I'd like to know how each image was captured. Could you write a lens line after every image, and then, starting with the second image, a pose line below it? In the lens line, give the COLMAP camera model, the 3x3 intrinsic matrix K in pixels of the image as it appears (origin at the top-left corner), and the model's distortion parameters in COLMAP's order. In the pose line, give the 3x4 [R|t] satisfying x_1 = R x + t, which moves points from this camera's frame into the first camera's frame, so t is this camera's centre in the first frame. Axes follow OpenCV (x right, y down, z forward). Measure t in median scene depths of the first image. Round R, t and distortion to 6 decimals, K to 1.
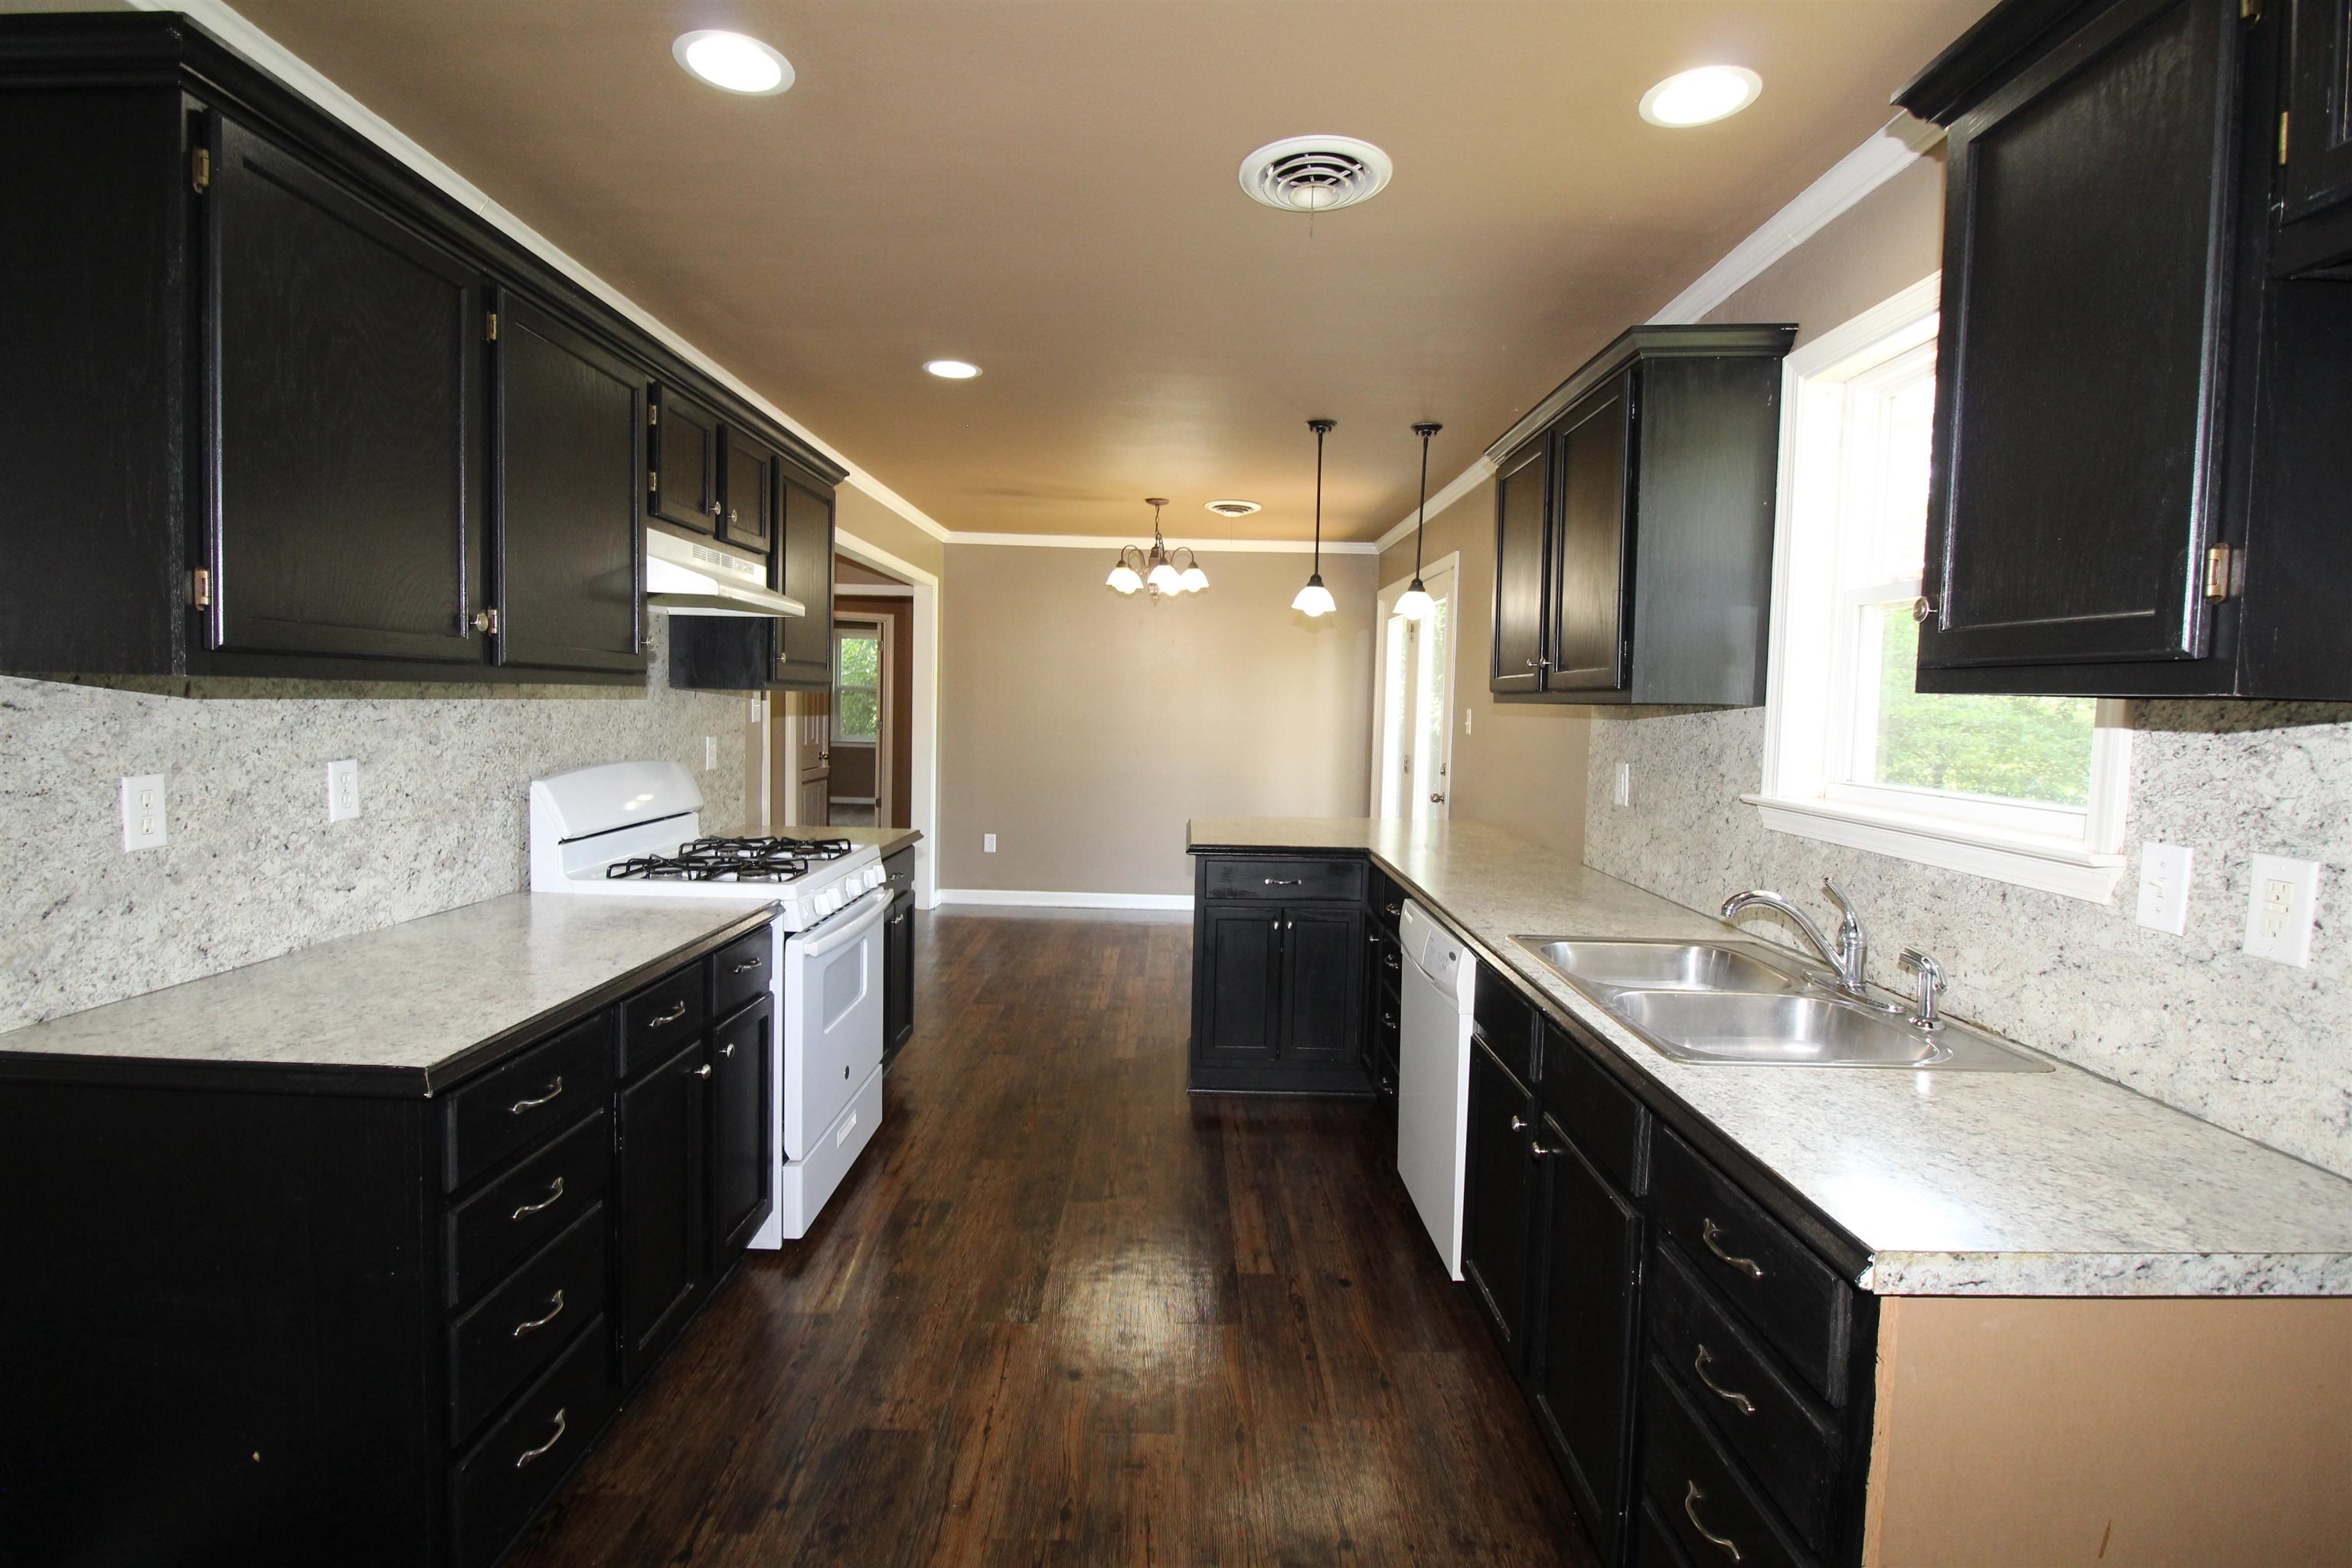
lens RADIAL K [[1088.6, 0, 1180.0], [0, 1088.6, 762.7], [0, 0, 1]] dist [0.000709, -0.013558]
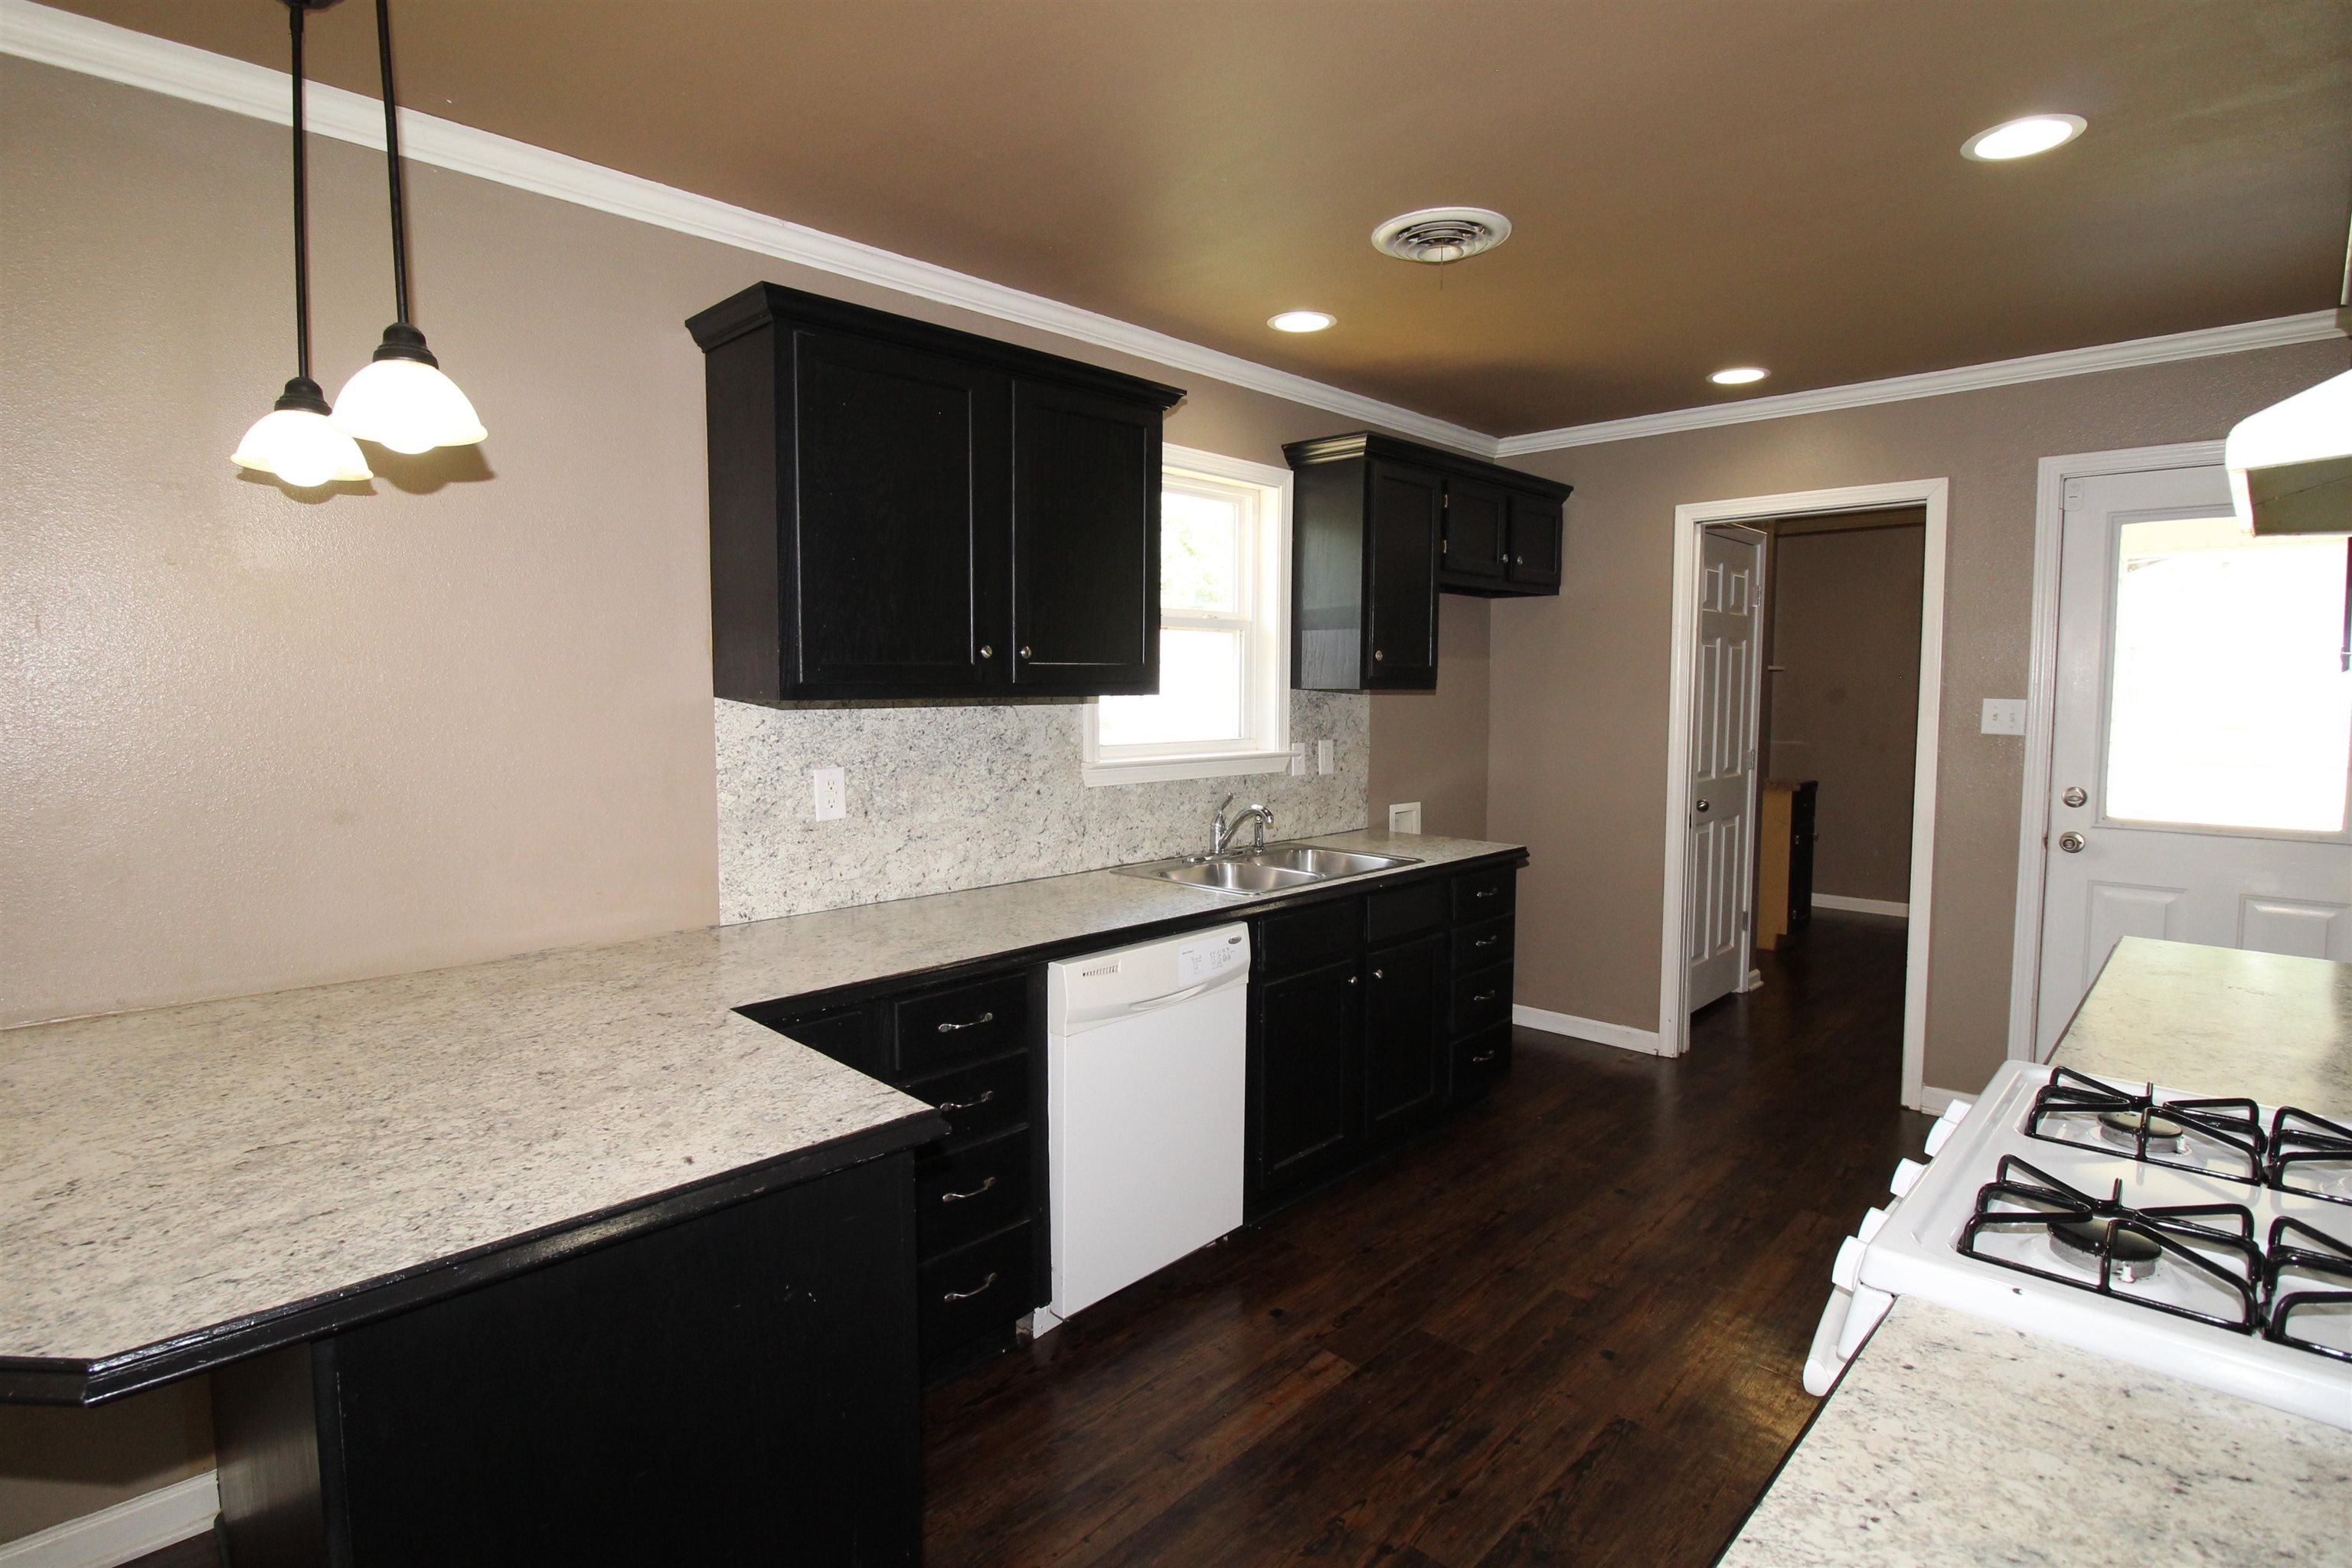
lens RADIAL K [[1154.7, 0, 1178.4], [0, 1154.7, 758.5], [0, 0, 1]] dist [0.002914, -0.014761]
pose [[-0.717923, -0.073363, 0.692246, -0.519061], [0.018763, 0.992031, 0.124592, -0.151134], [-0.695870, 0.102436, -0.710825, 1.990769]]
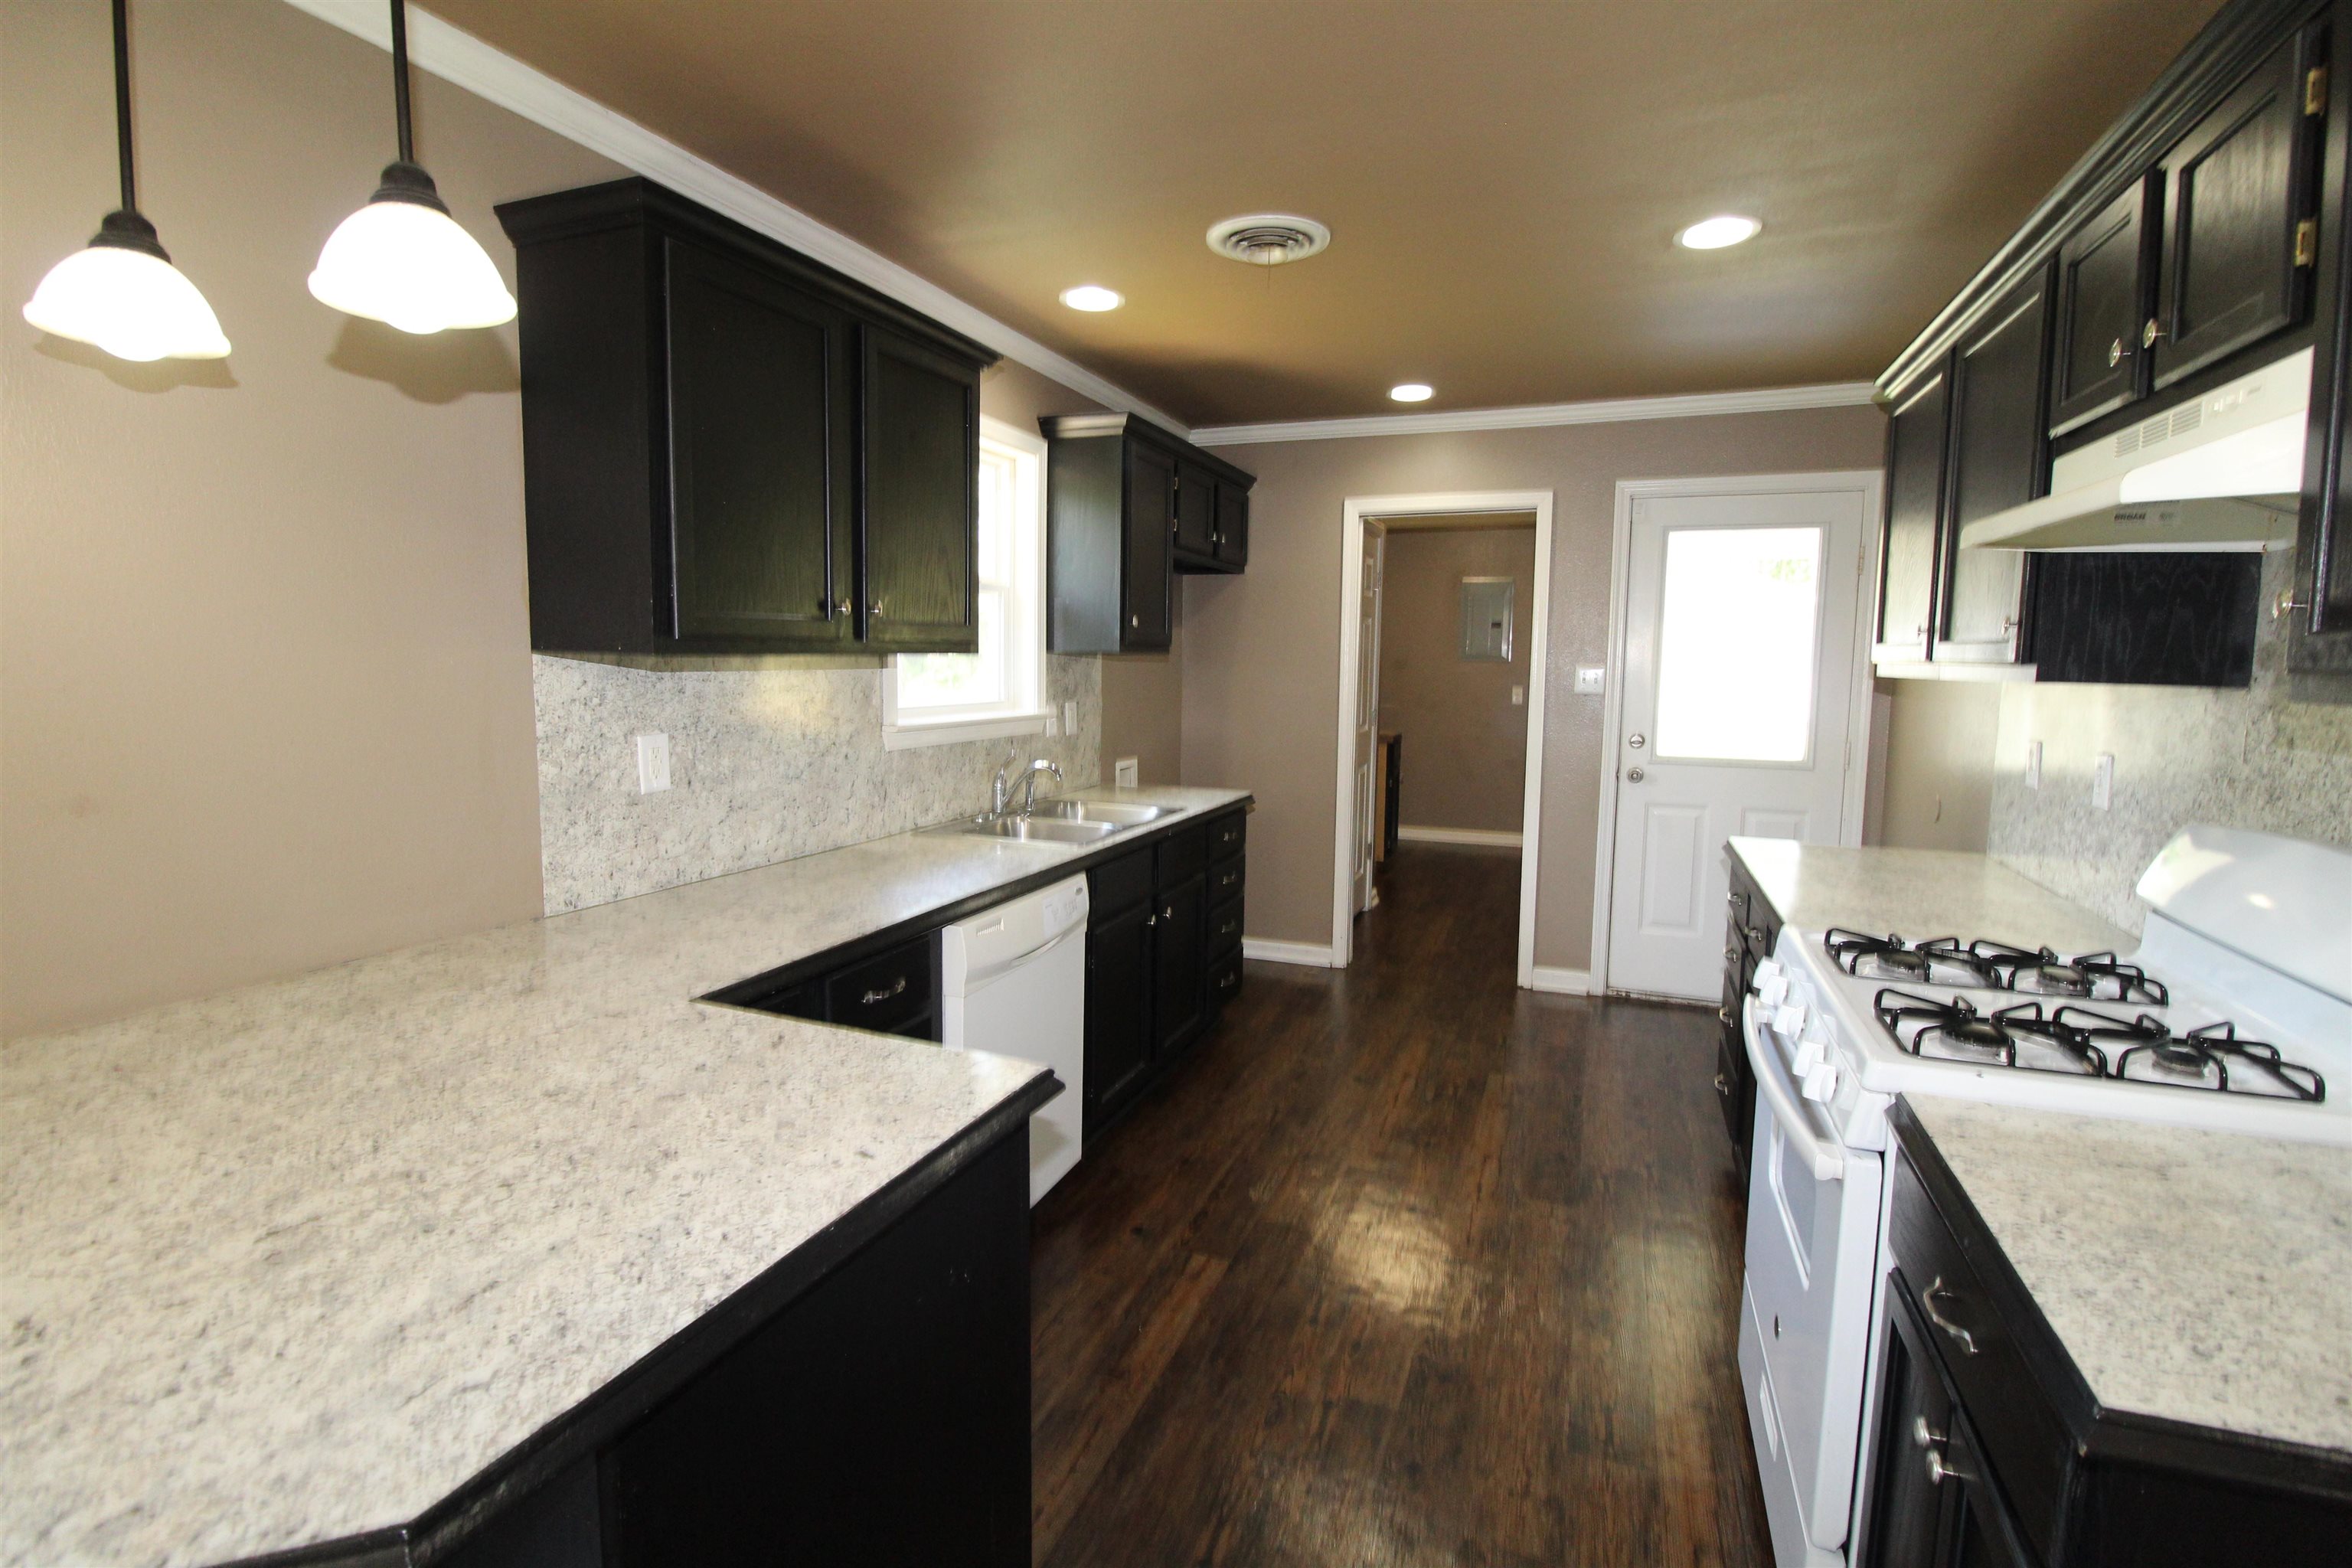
lens RADIAL K [[1088.6, 0, 1180.0], [0, 1088.6, 762.7], [0, 0, 1]] dist [0.000709, -0.013558]
pose [[-0.930341, -0.072990, 0.359358, -0.257387], [-0.015519, 0.986949, 0.160283, -0.143067], [-0.366367, 0.143541, -0.919332, 2.150836]]
